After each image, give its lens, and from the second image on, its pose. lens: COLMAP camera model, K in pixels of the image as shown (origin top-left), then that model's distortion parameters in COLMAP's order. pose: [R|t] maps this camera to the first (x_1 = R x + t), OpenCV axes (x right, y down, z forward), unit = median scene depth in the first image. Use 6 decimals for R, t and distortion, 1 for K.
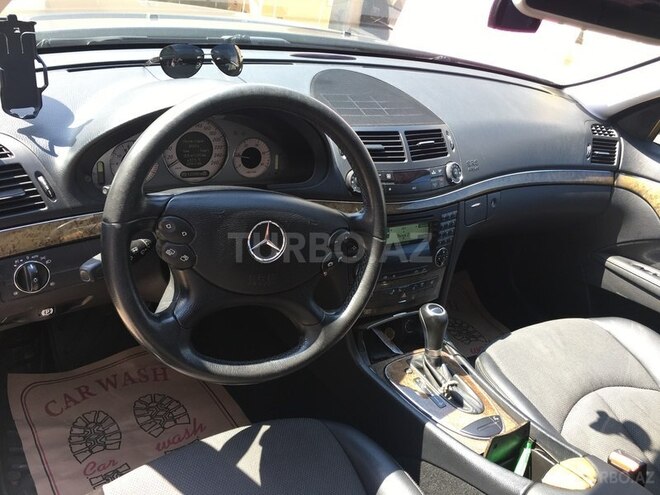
lens RADIAL K [[559.3, 0, 329.8], [0, 559.3, 248.6], [0, 0, 1]] dist [0.037861, -0.016154]
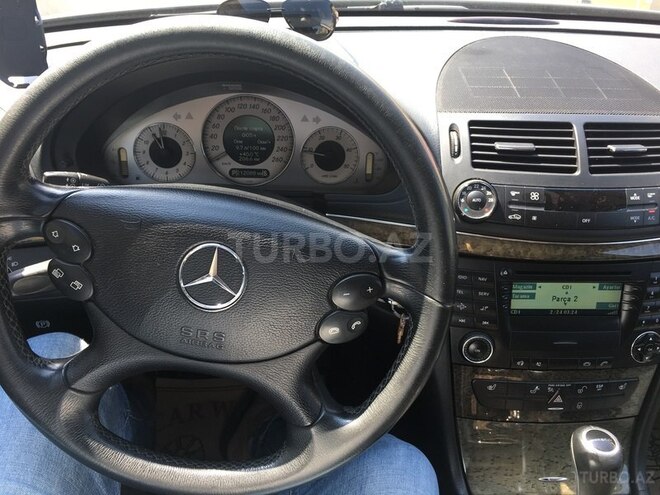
lens RADIAL K [[559.3, 0, 330.0], [0, 559.3, 245.5], [0, 0, 1]] dist [0.037861, -0.016154]
pose [[0.867087, 0.115992, -0.484465, 0.205100], [-0.136825, 0.990565, -0.007722, -0.042217], [0.478998, 0.072983, 0.874777, 0.370617]]
